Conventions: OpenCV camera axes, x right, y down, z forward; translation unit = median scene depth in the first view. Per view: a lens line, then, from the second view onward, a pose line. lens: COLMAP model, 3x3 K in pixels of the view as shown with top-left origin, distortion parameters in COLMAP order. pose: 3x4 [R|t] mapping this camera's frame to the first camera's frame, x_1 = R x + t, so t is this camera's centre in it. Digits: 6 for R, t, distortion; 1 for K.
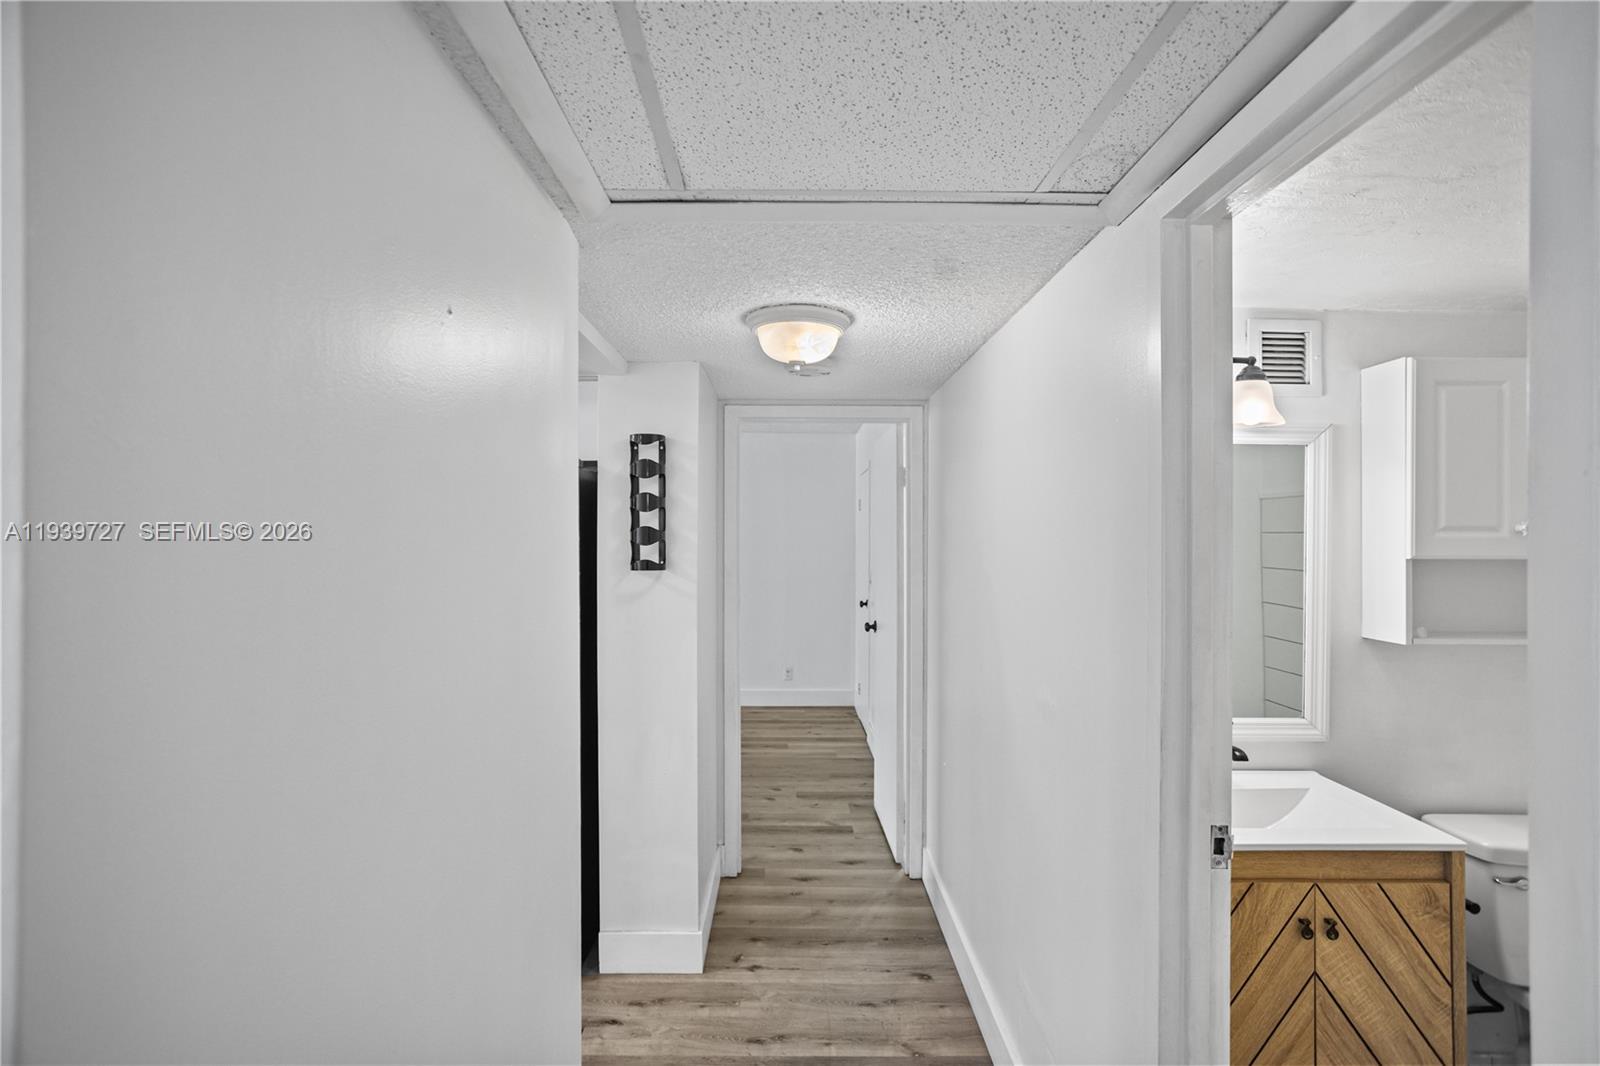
lens RADIAL K [[762.6, 0, 794.1], [0, 762.6, 528.6], [0, 0, 1]] dist [-0.046826, 0.024273]
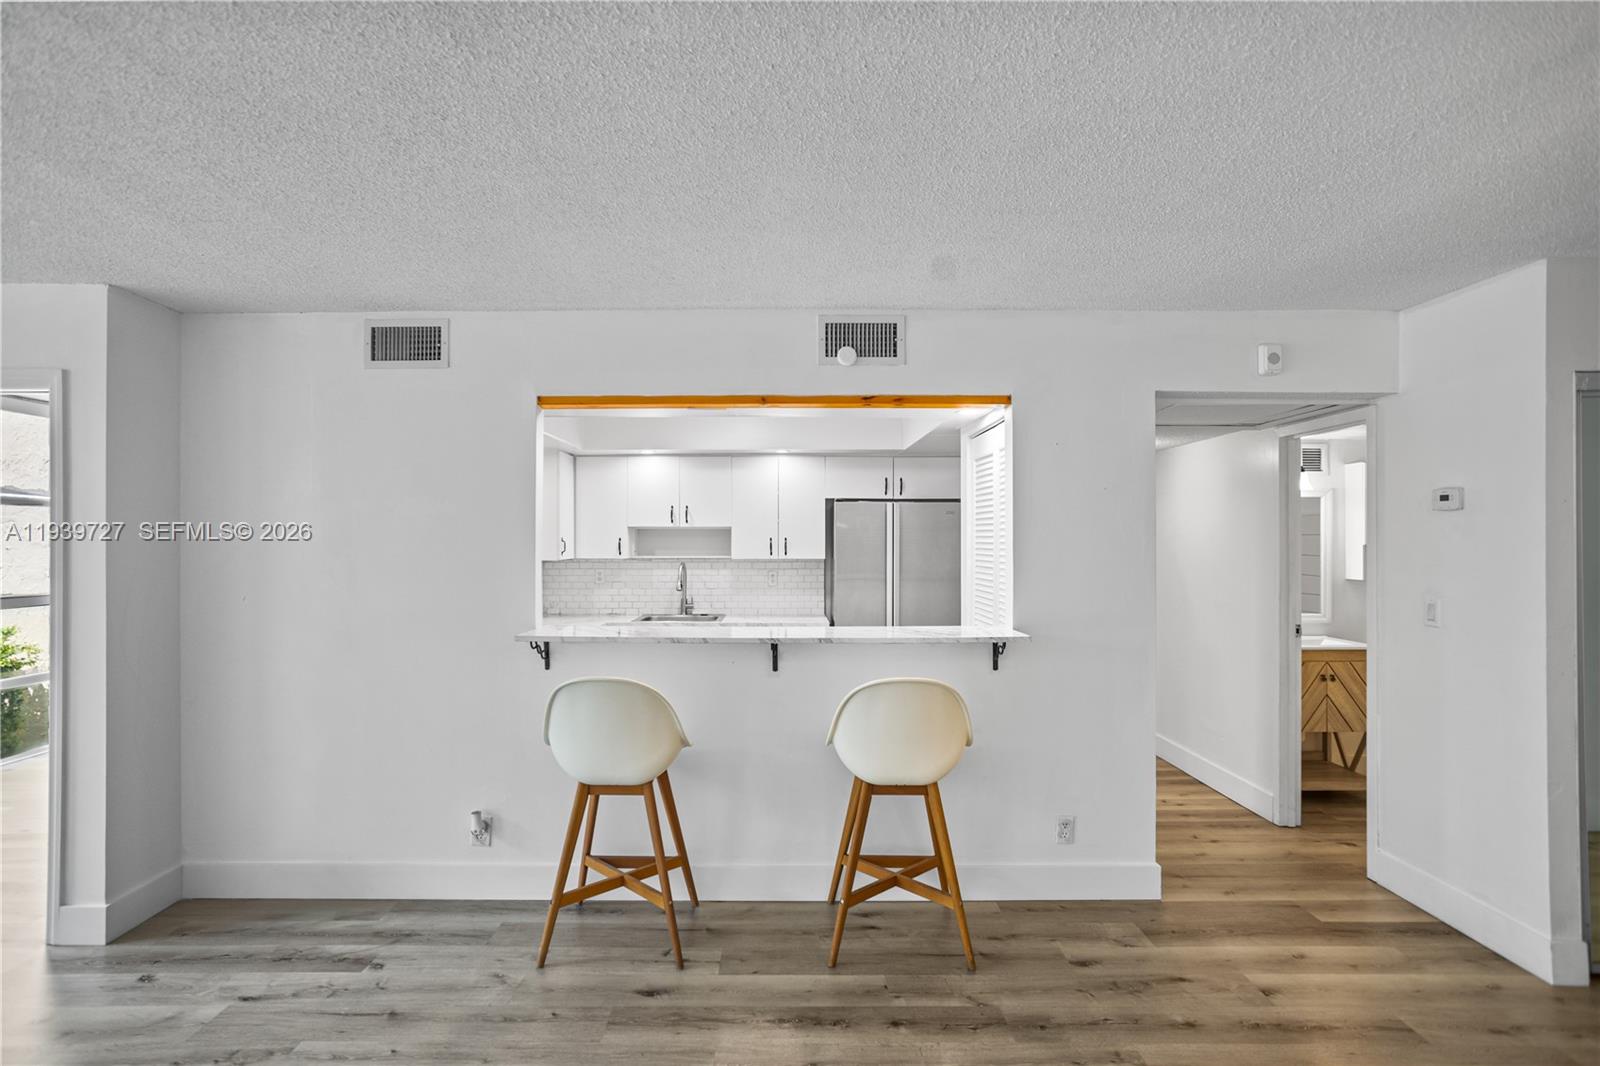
lens RADIAL K [[777.6, 0, 788.4], [0, 777.6, 534.4], [0, 0, 1]] dist [-0.049784, 0.030598]
pose [[0.999967, -0.007954, 0.001387, -1.008352], [0.007945, 0.999946, 0.006657, -0.022154], [-0.001440, -0.006646, 0.999977, -1.418214]]
